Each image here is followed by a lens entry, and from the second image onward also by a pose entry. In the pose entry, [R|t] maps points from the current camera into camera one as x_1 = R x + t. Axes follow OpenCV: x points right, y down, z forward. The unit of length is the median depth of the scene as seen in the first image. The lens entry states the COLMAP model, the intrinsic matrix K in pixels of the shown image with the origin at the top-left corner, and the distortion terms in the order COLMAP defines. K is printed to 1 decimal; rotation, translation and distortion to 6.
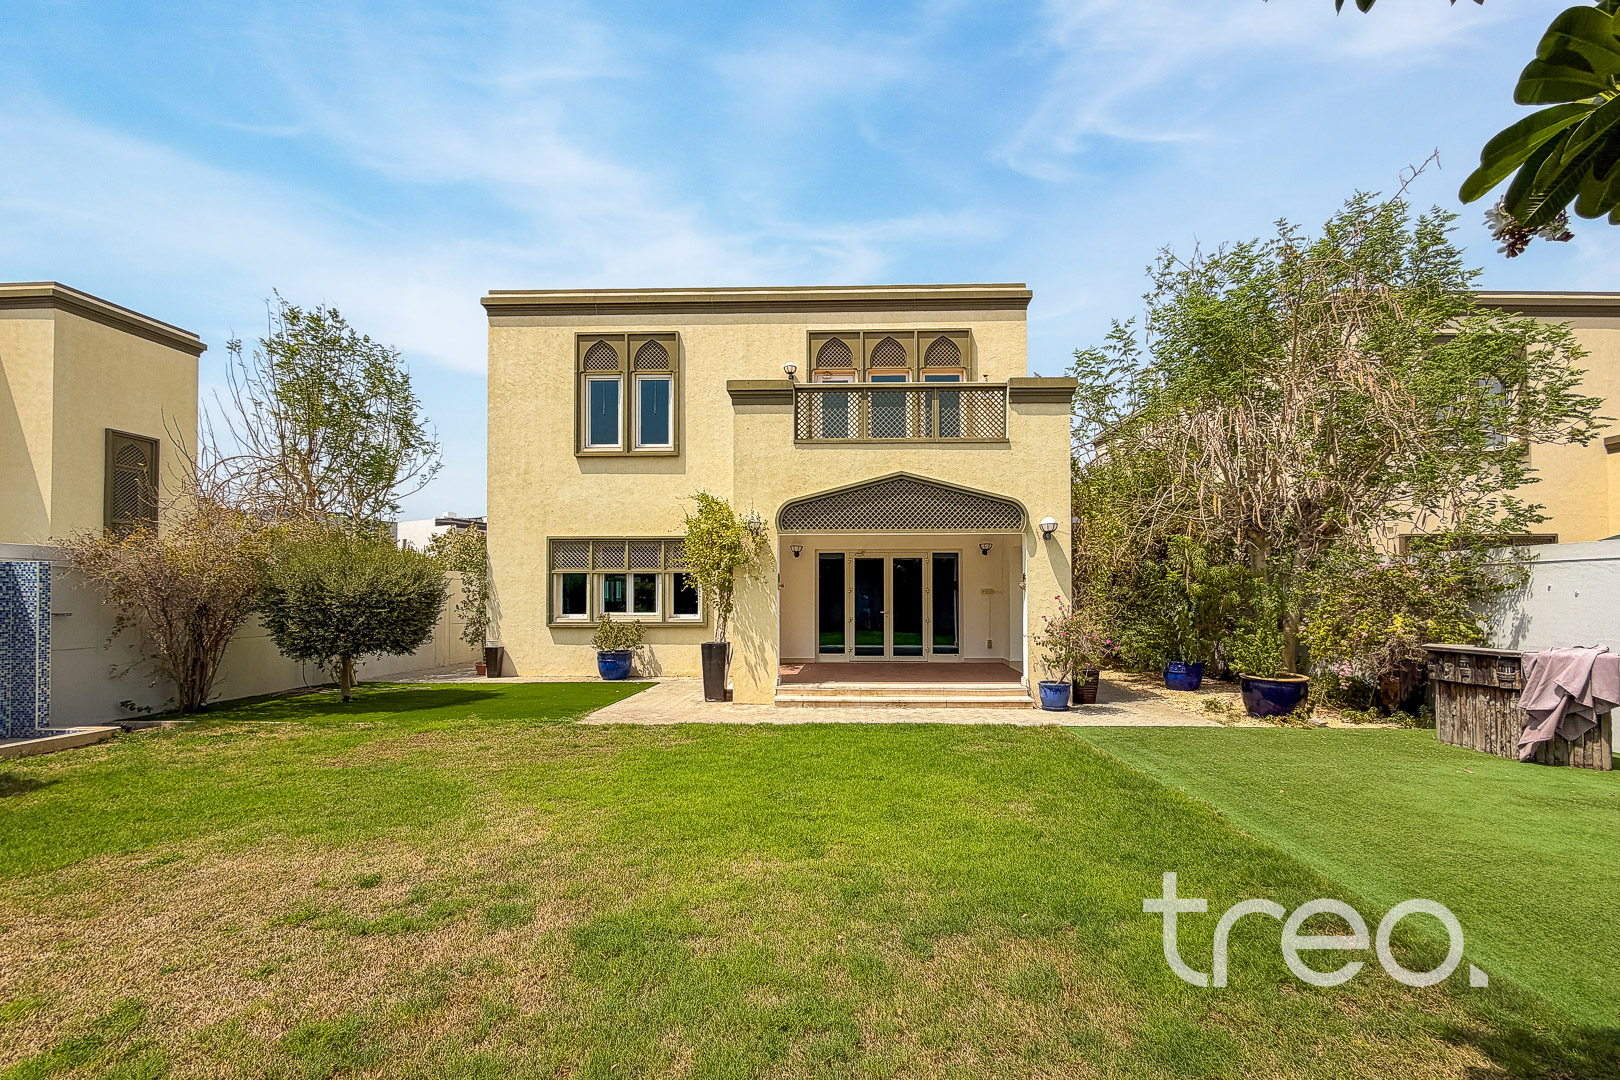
lens RADIAL K [[672.0, 0, 818.5], [0, 672.0, 581.7], [0, 0, 1]] dist [0.000493, 0.000192]
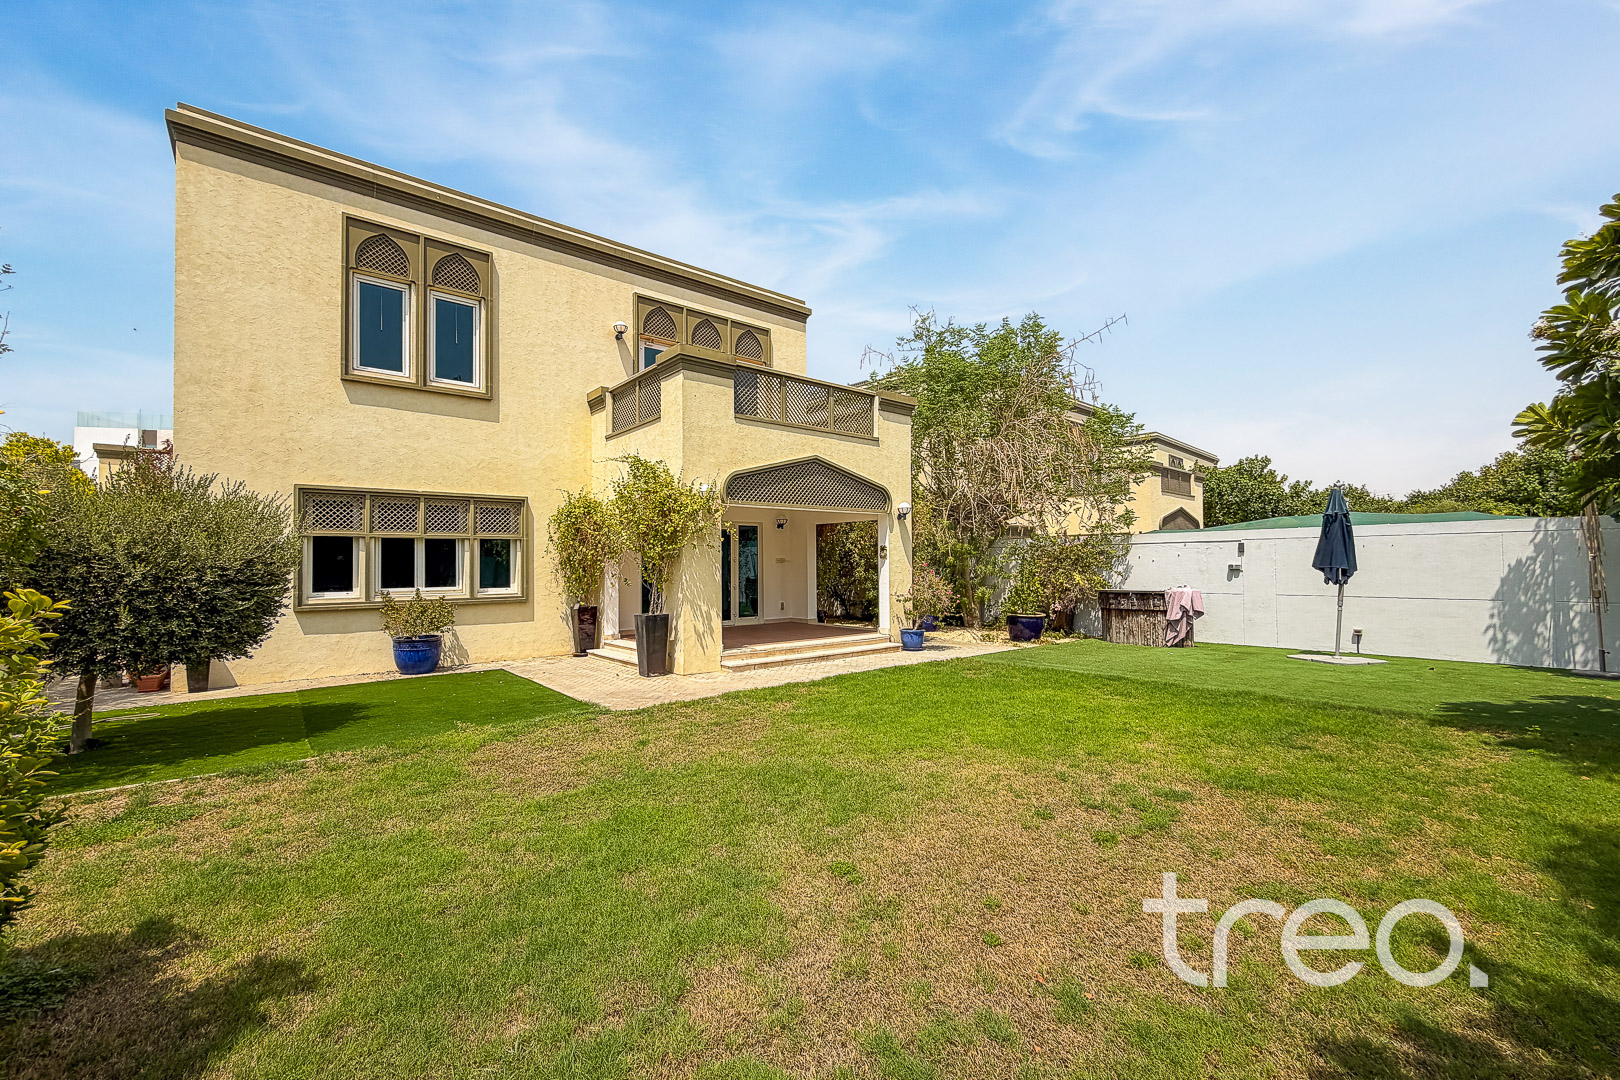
lens RADIAL K [[662.4, 0, 807.6], [0, 662.4, 546.4], [0, 0, 1]] dist [0.000648, 0.000252]
pose [[0.754212, 0.011998, 0.656522, -0.460371], [-0.006768, 0.999922, -0.010499, 0.002516], [-0.656596, 0.003475, 0.754234, 0.114525]]
